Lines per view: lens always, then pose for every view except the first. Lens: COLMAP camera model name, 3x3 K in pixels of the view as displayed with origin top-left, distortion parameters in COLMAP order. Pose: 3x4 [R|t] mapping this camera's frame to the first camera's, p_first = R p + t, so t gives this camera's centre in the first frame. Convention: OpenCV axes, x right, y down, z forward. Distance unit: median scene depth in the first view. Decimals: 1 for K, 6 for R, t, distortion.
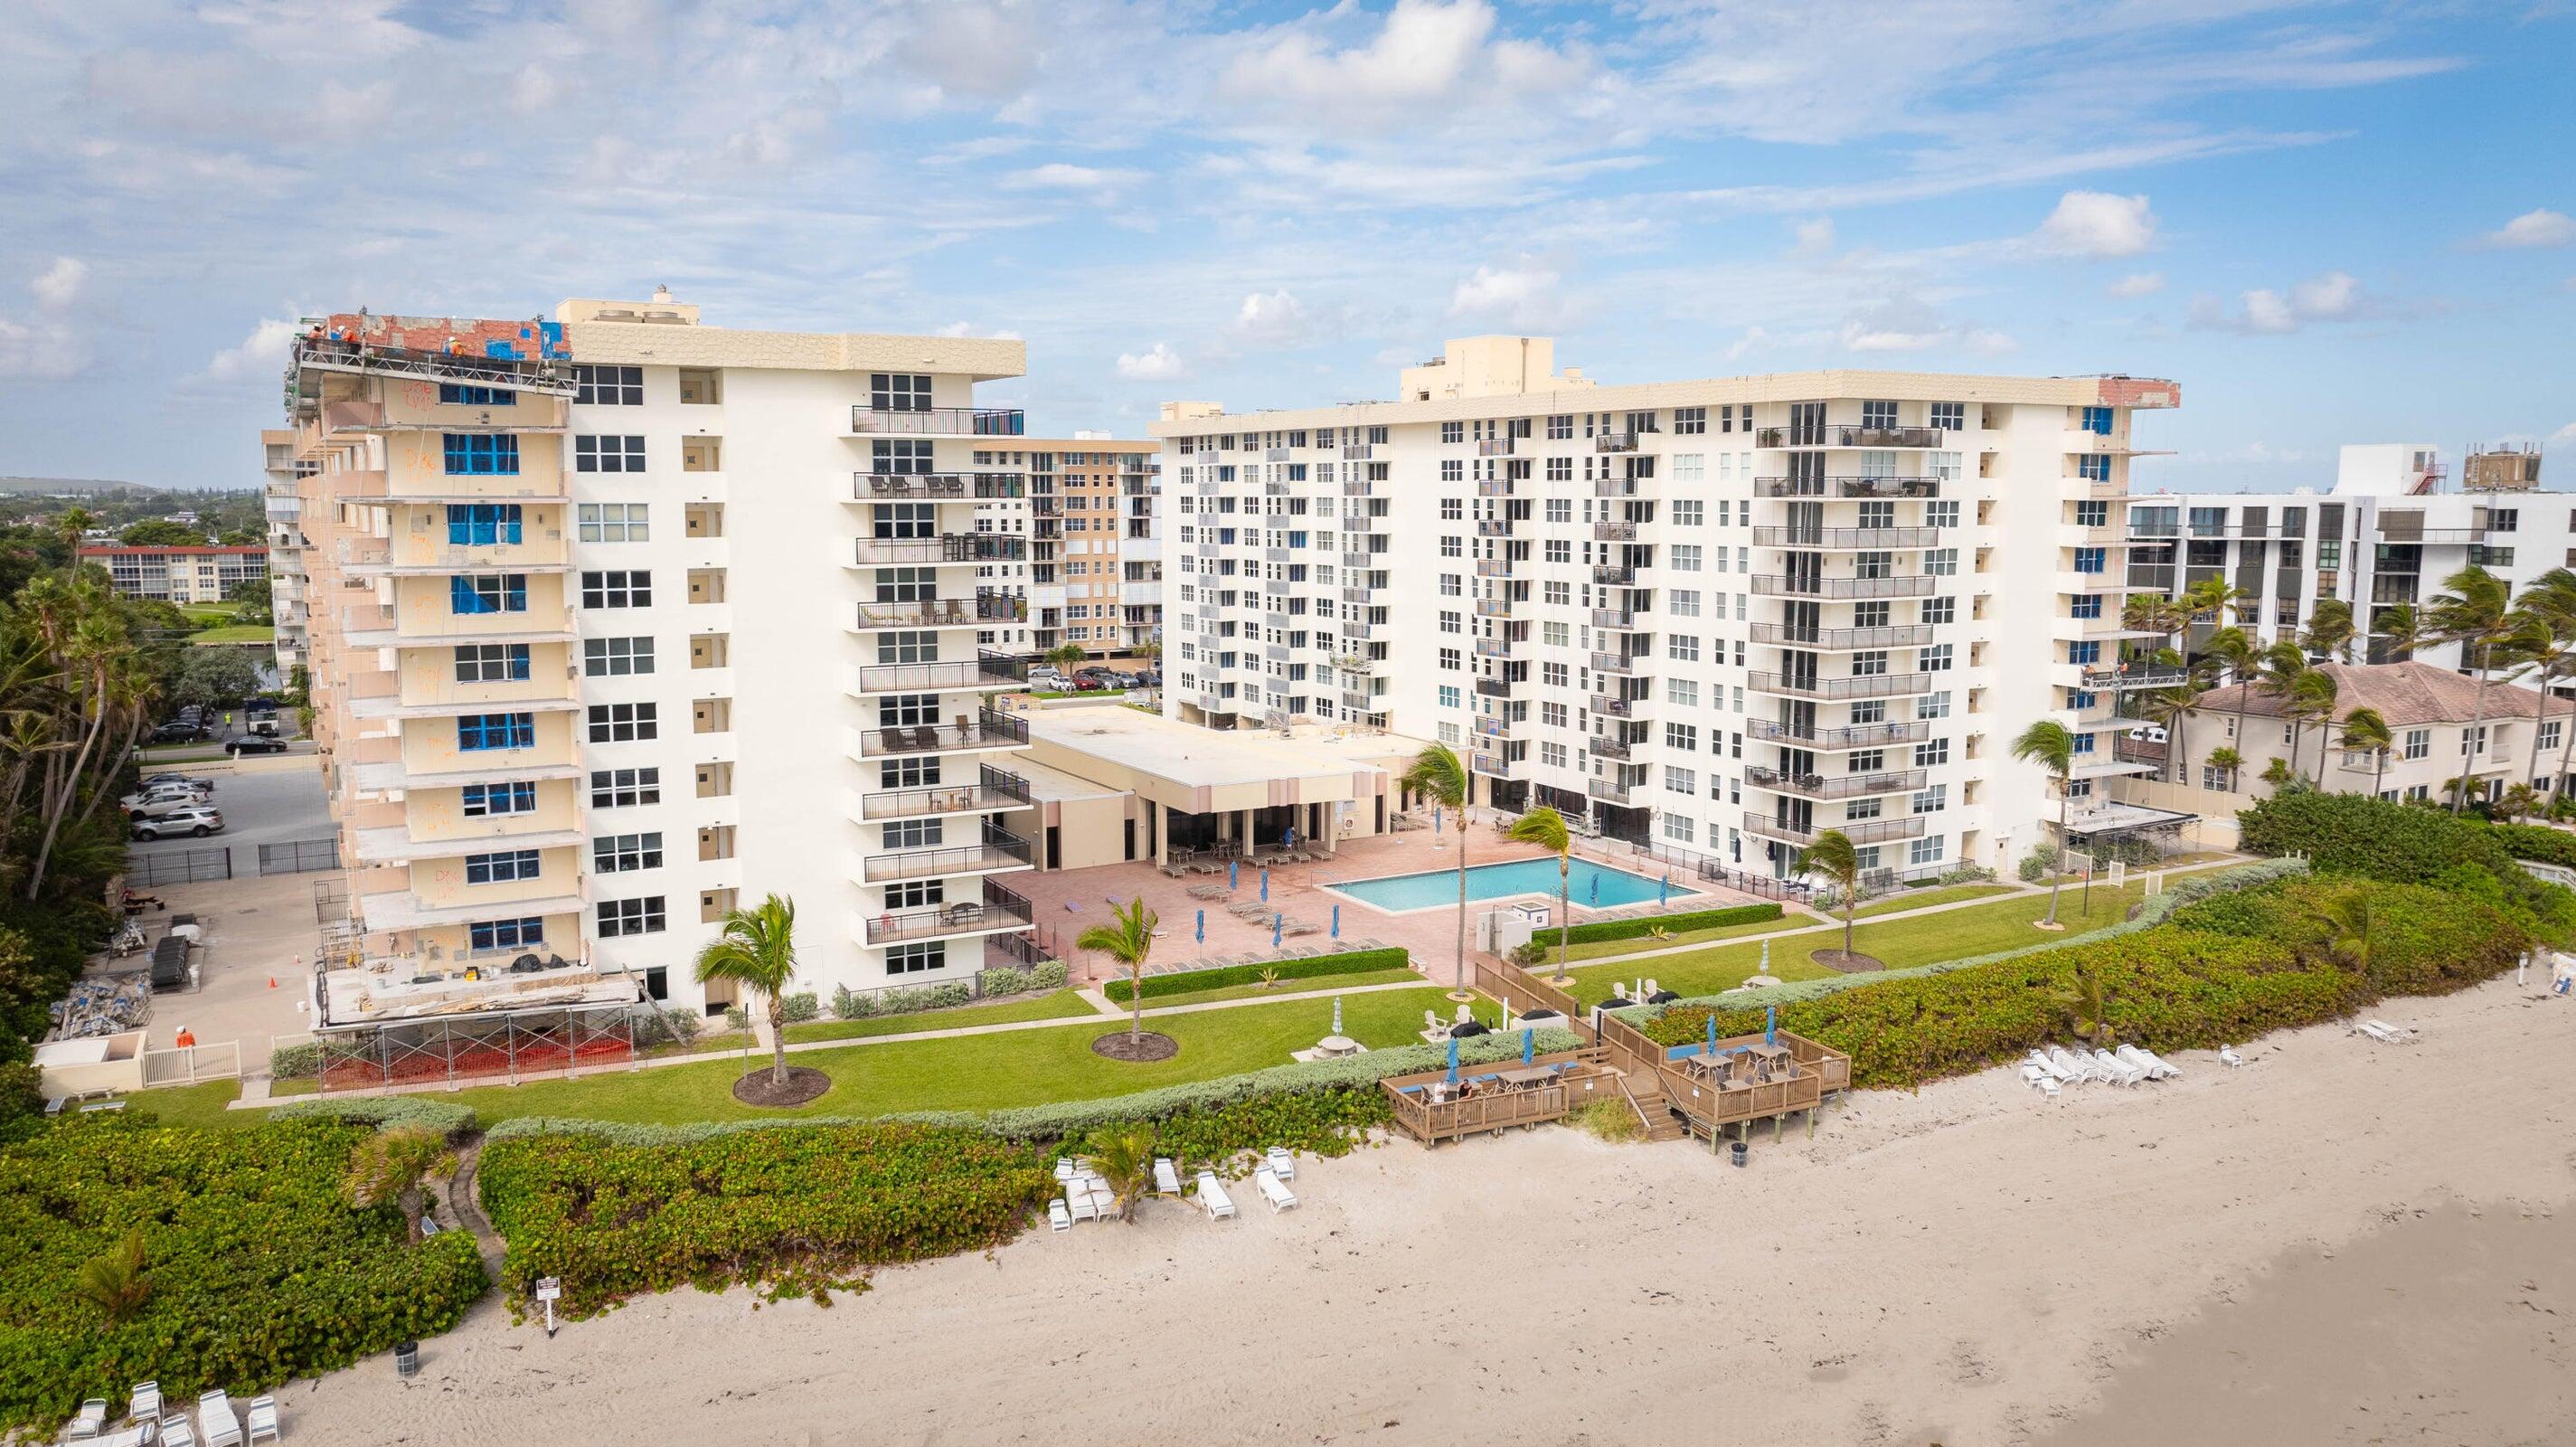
lens RADIAL K [[1827.2, 0, 1280.5], [0, 1827.2, 732.1], [0, 0, 1]] dist [-0.041310, 0.043567]
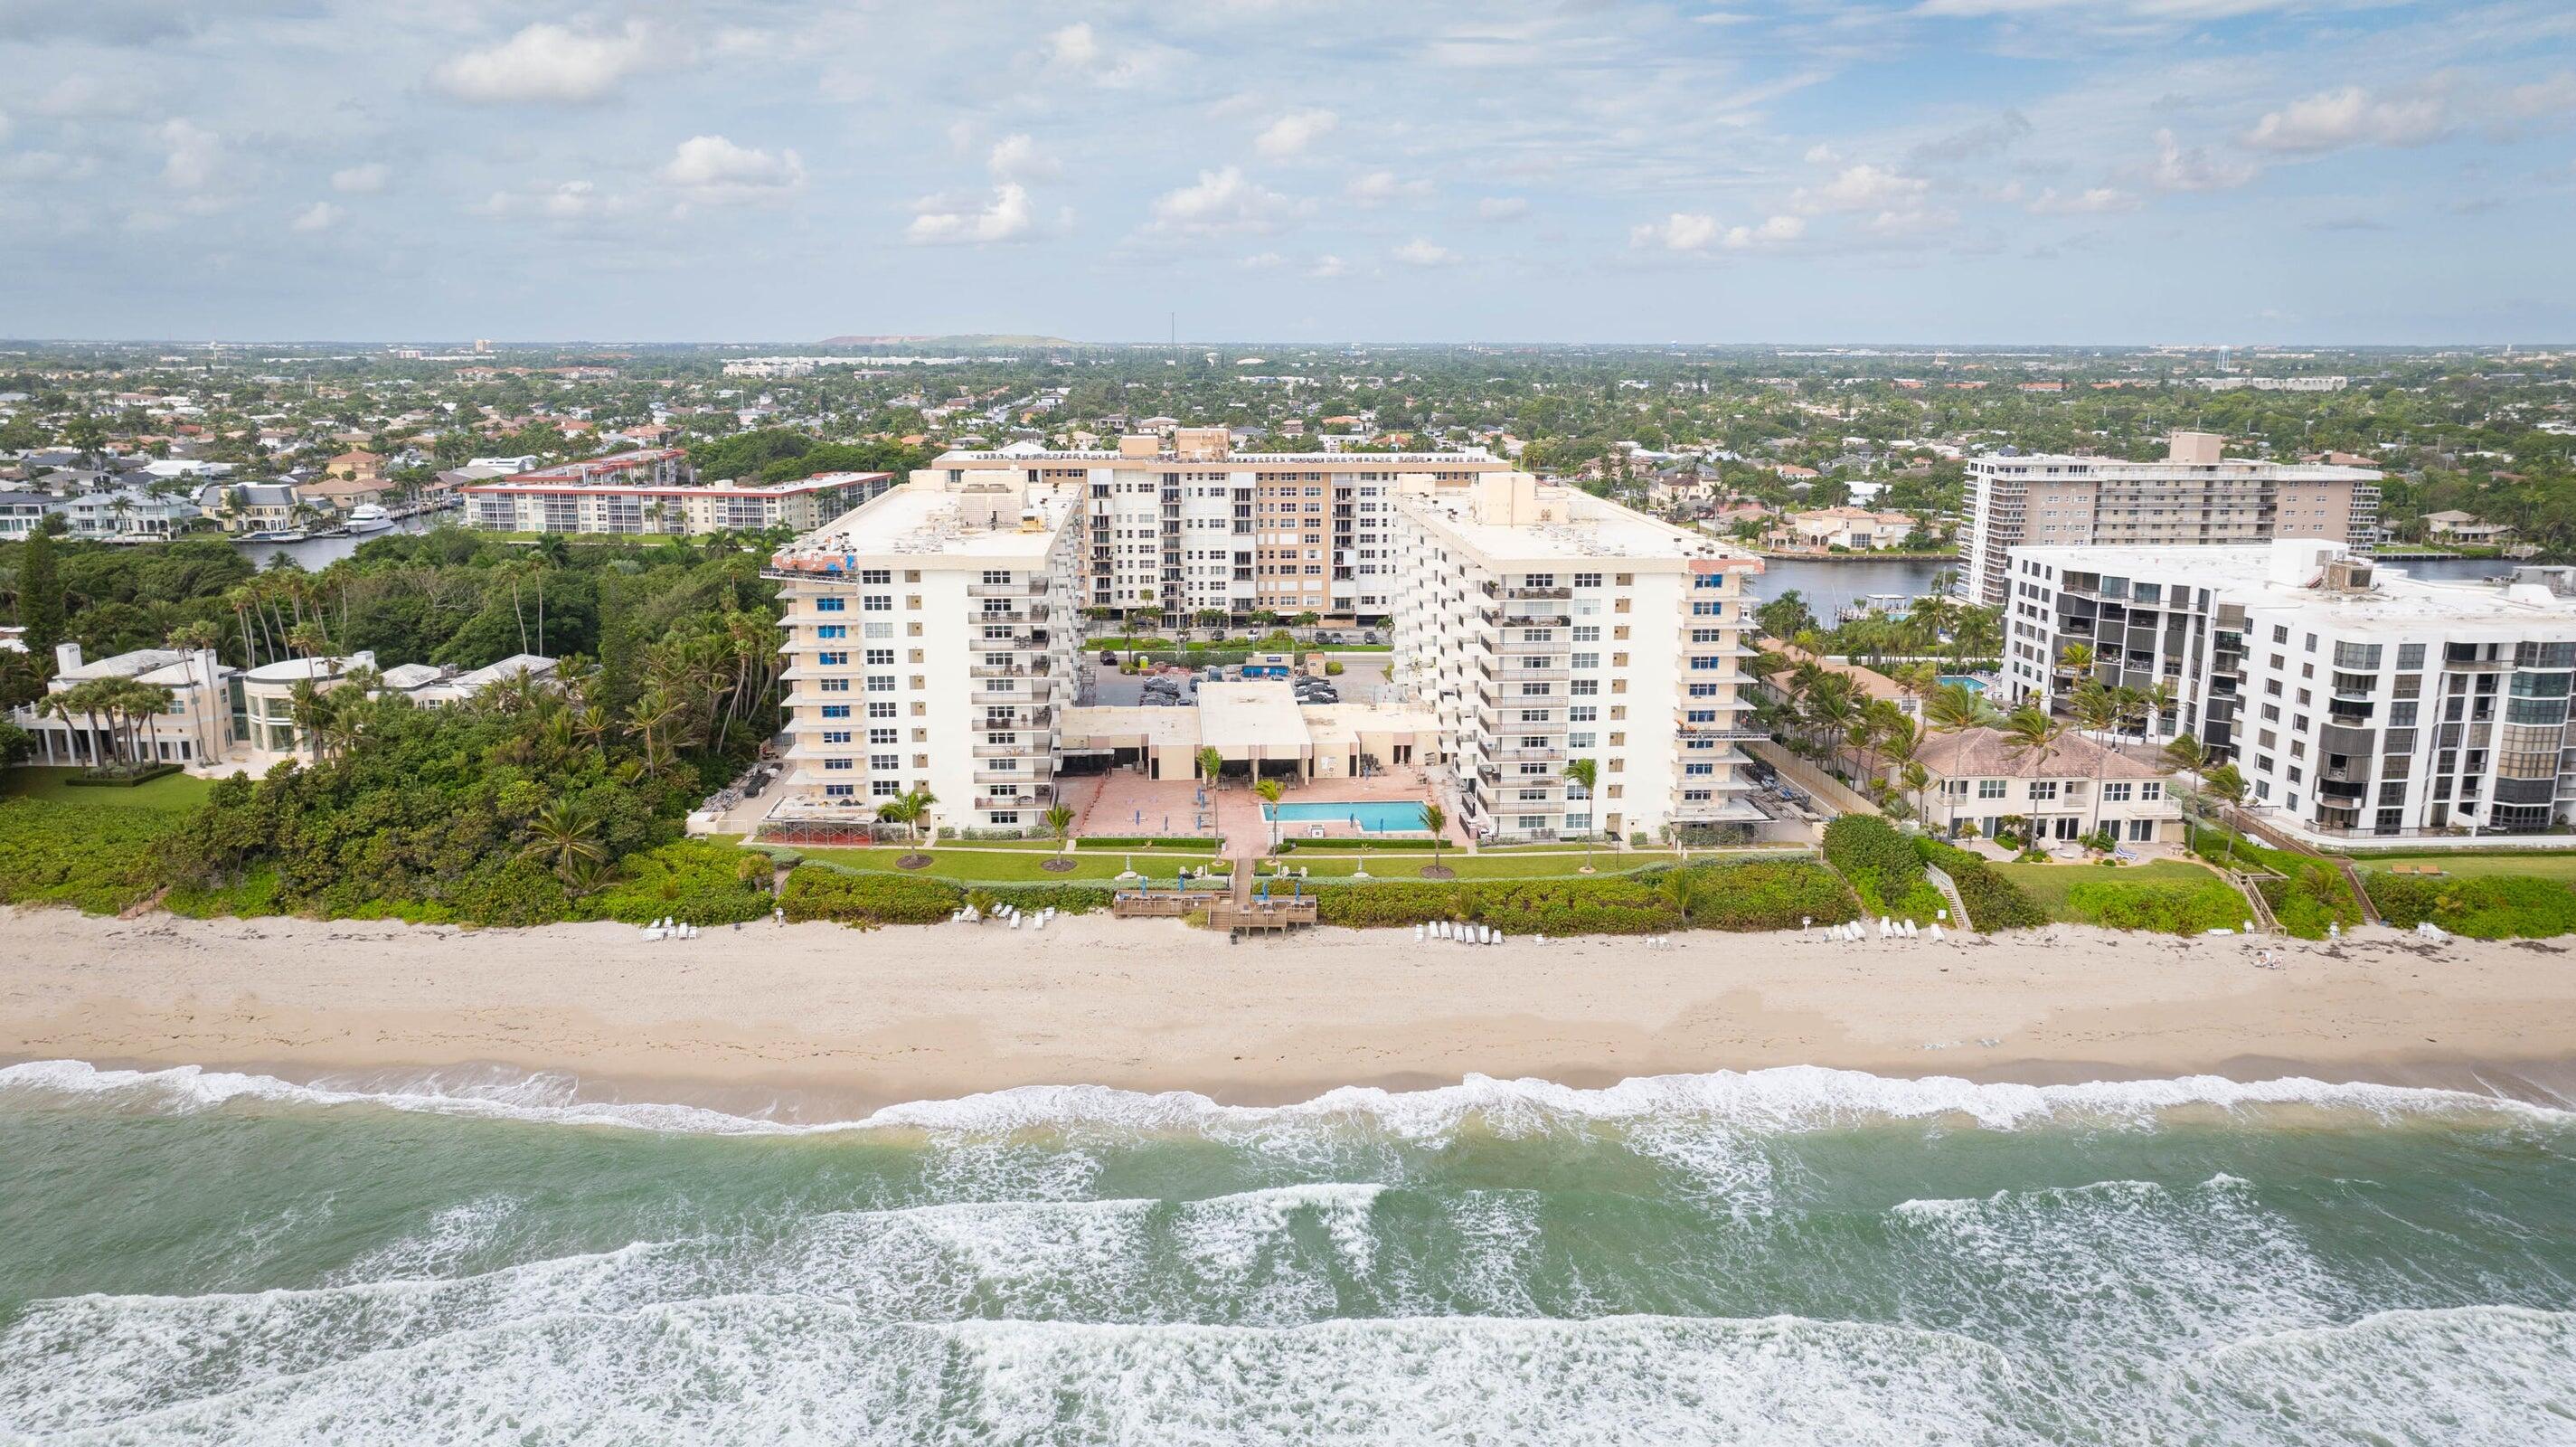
lens RADIAL K [[1827.2, 0, 1292.9], [0, 1827.2, 731.2], [0, 0, 1]] dist [-0.041310, 0.043567]
pose [[0.903943, 0.093727, -0.417256, 0.882271], [-0.059329, 0.993737, 0.094692, -0.182902], [0.423518, -0.060841, 0.903842, -0.752910]]
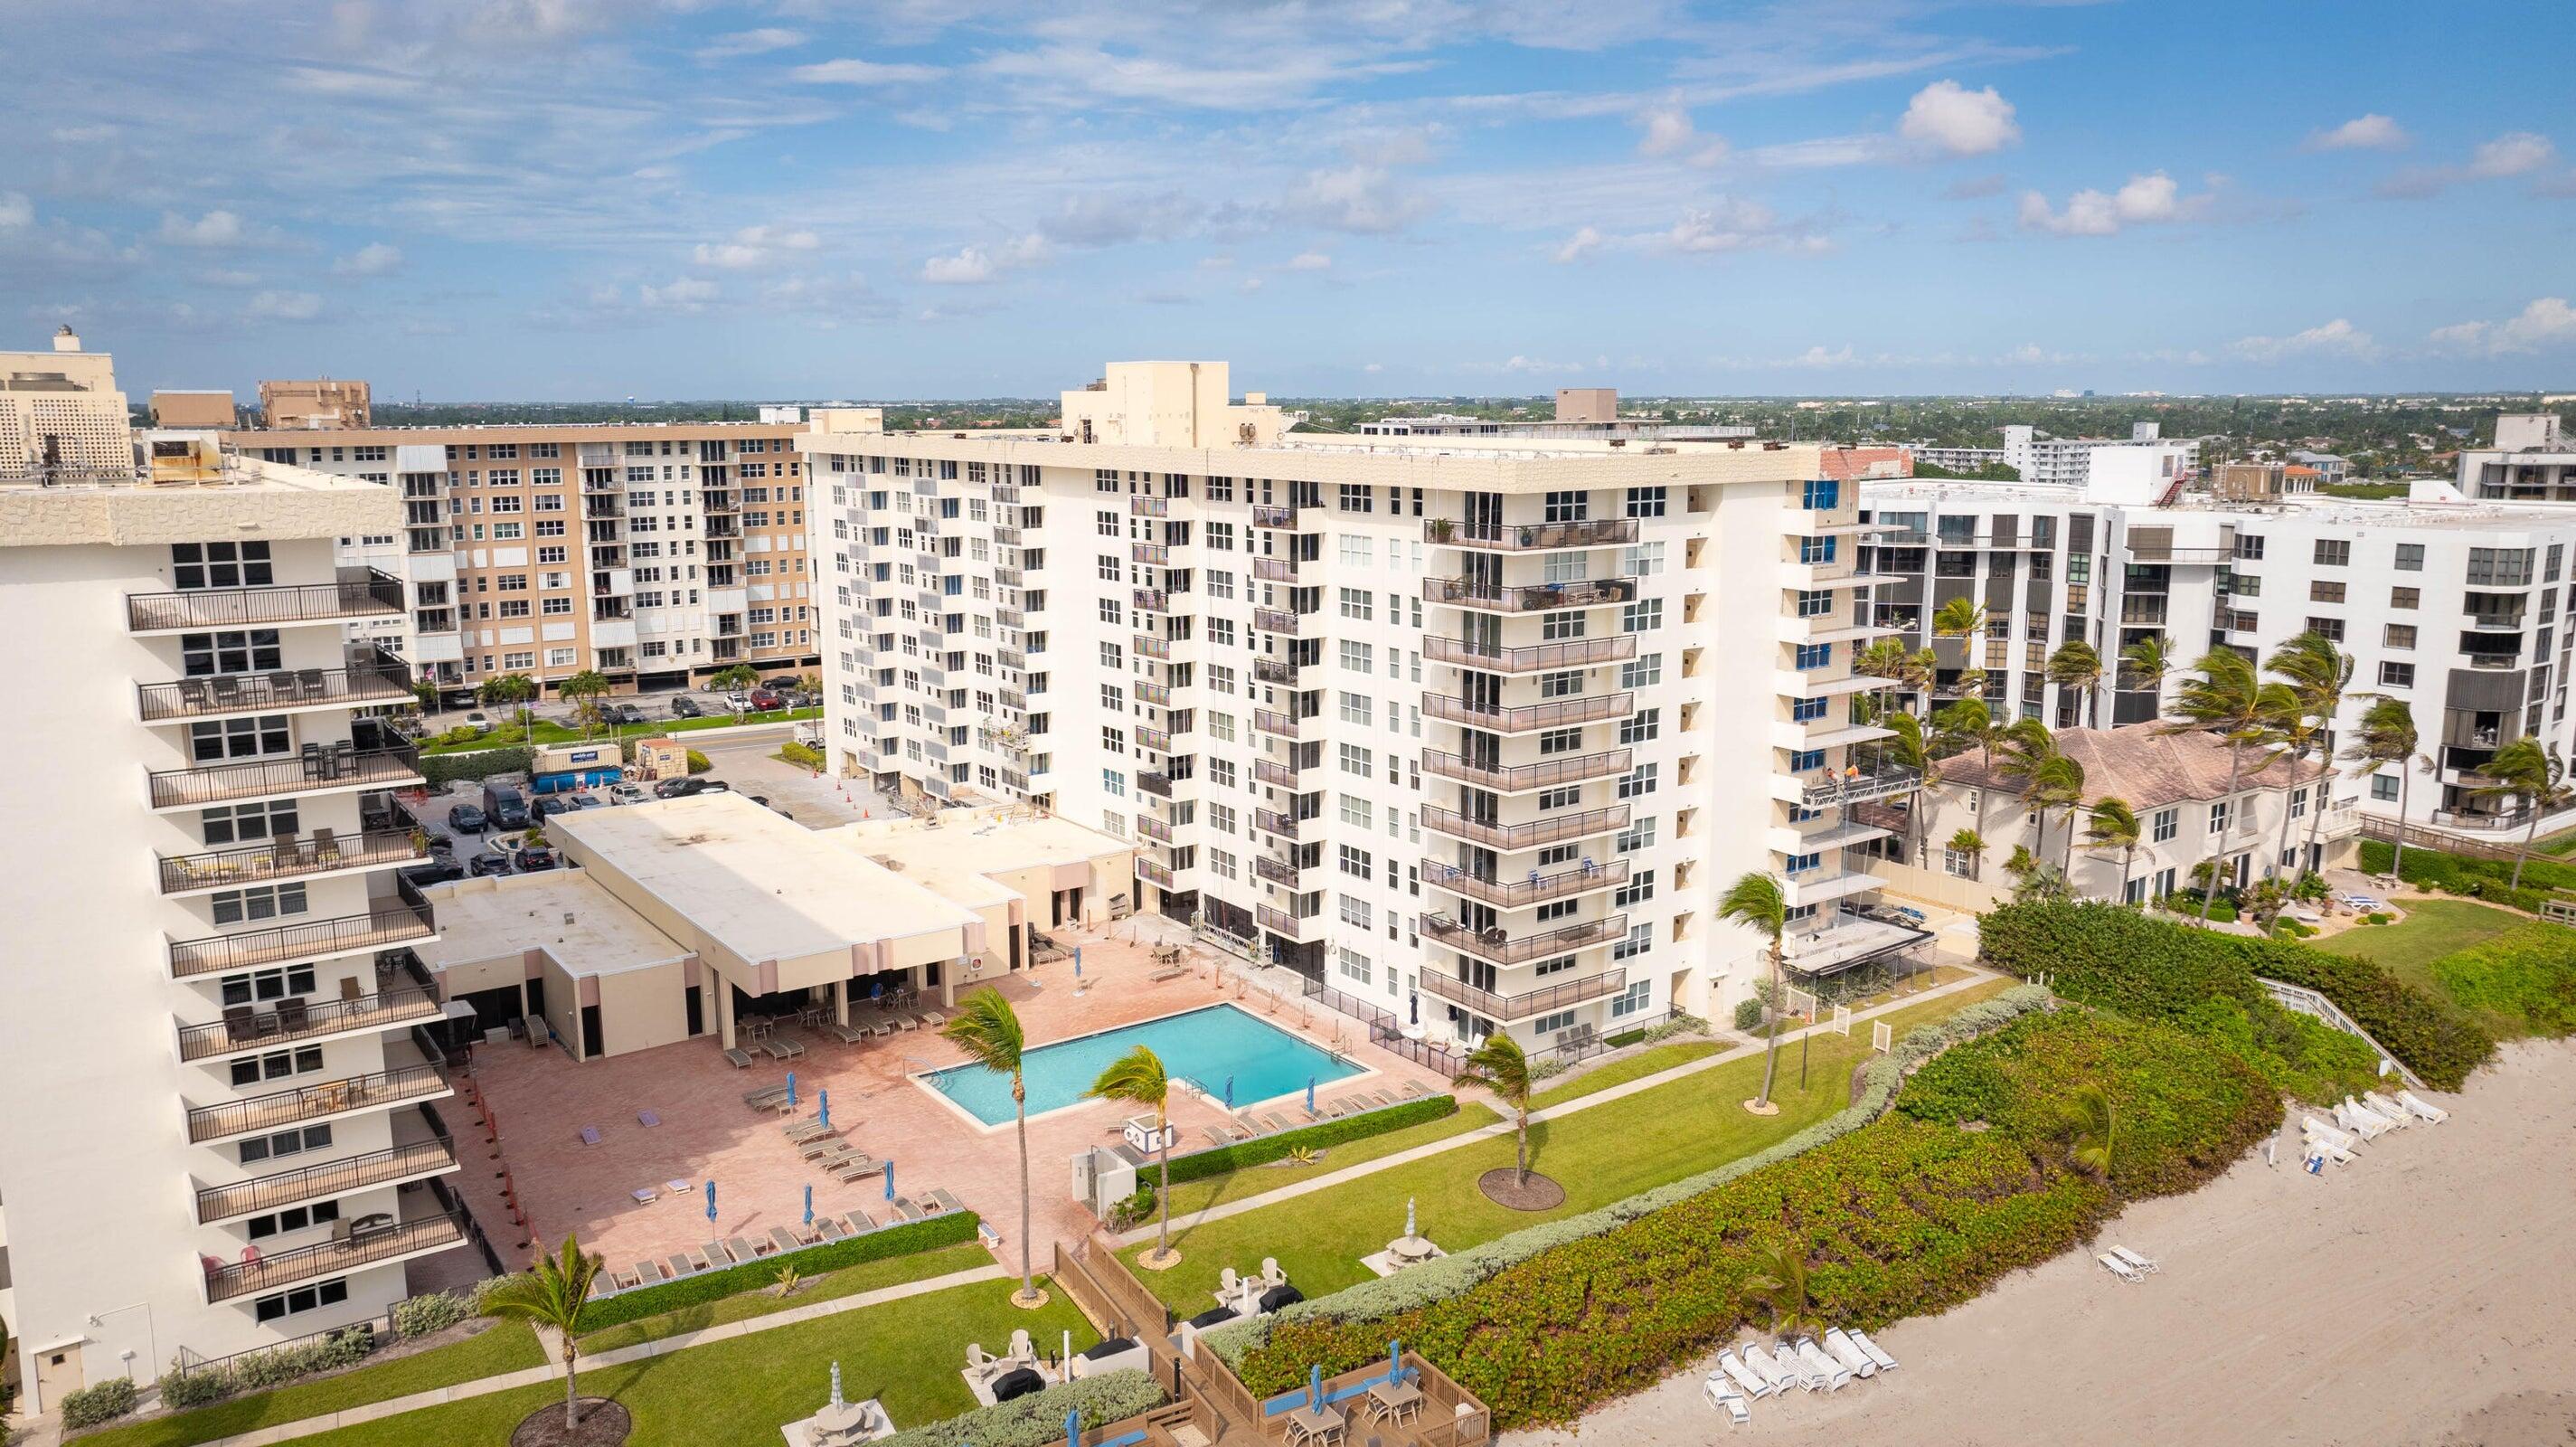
lens RADIAL K [[1827.2, 0, 1298.5], [0, 1827.2, 717.2], [0, 0, 1]] dist [-0.041310, 0.043567]
pose [[0.993117, -0.023099, 0.114828, 0.107812], [0.018092, 0.998847, 0.044459, -0.117069], [-0.115723, -0.042075, 0.992390, 0.173394]]
